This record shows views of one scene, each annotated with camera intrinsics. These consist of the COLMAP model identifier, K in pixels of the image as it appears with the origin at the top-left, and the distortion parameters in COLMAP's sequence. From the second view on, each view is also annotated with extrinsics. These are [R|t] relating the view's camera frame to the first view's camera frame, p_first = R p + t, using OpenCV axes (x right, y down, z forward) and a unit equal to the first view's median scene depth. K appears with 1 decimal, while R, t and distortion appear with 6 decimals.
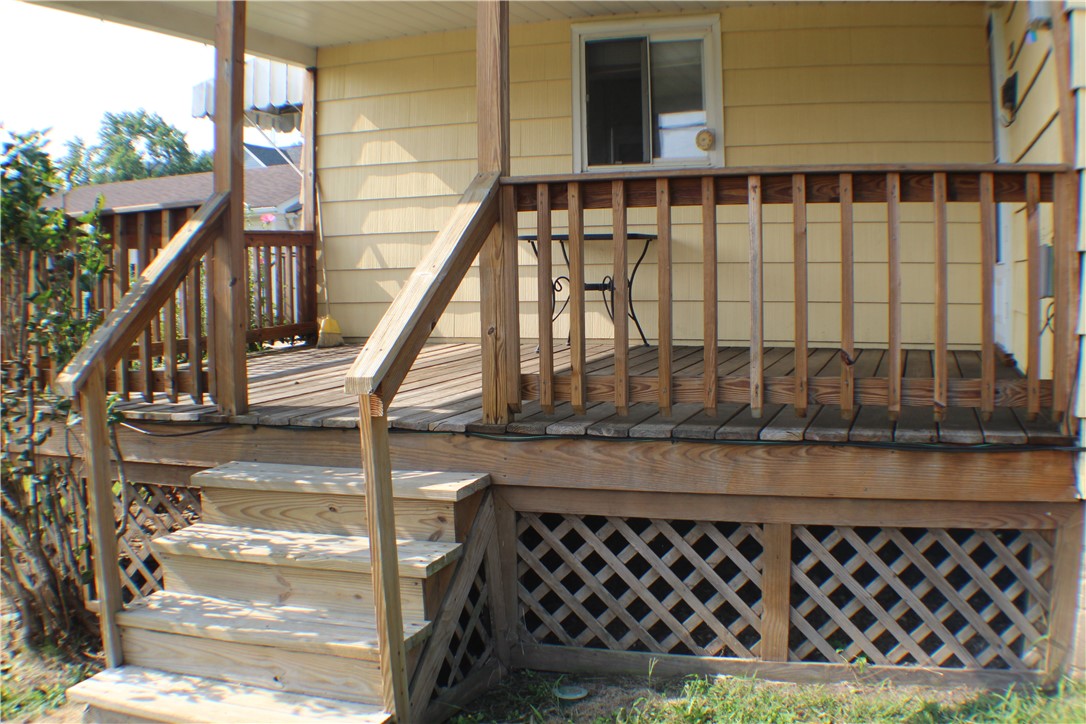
lens RADIAL K [[1072.2, 0, 543.0], [0, 1072.2, 362.0], [0, 0, 1]] dist [-0.251361, 0.007736]
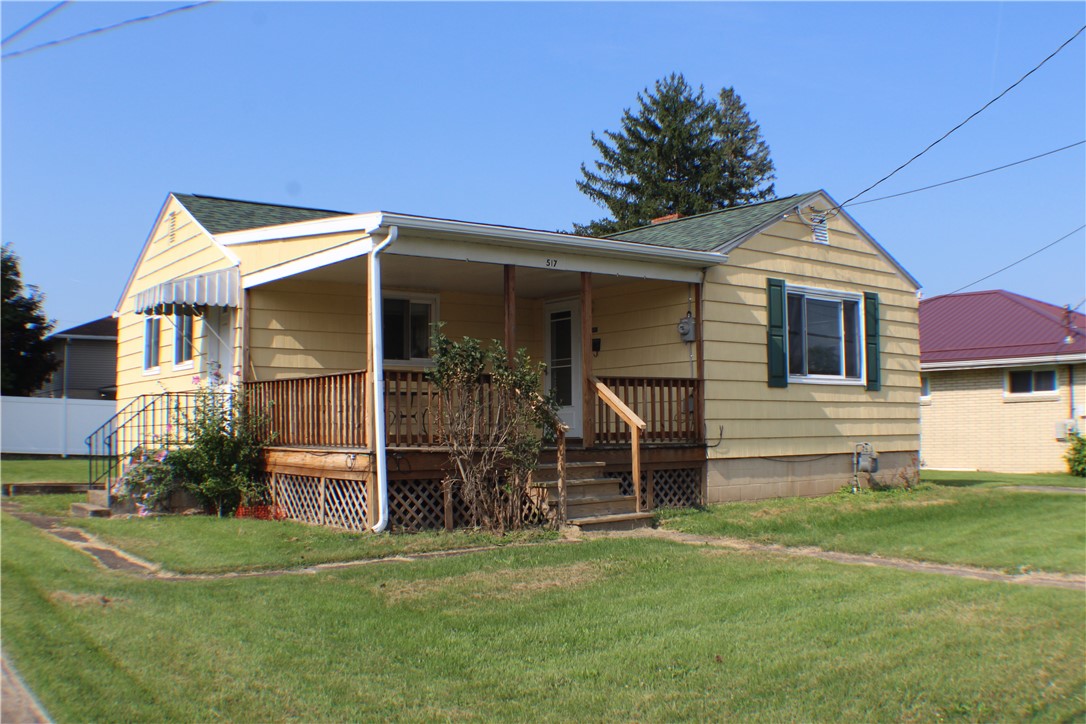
lens RADIAL K [[1072.2, 0, 543.0], [0, 1072.2, 362.0], [0, 0, 1]] dist [-0.251361, 0.007736]
pose [[0.579207, 0.065301, 0.812561, -3.194896], [0.067851, 0.989466, -0.127883, 0.235670], [-0.812352, 0.129204, 0.568675, -0.943576]]
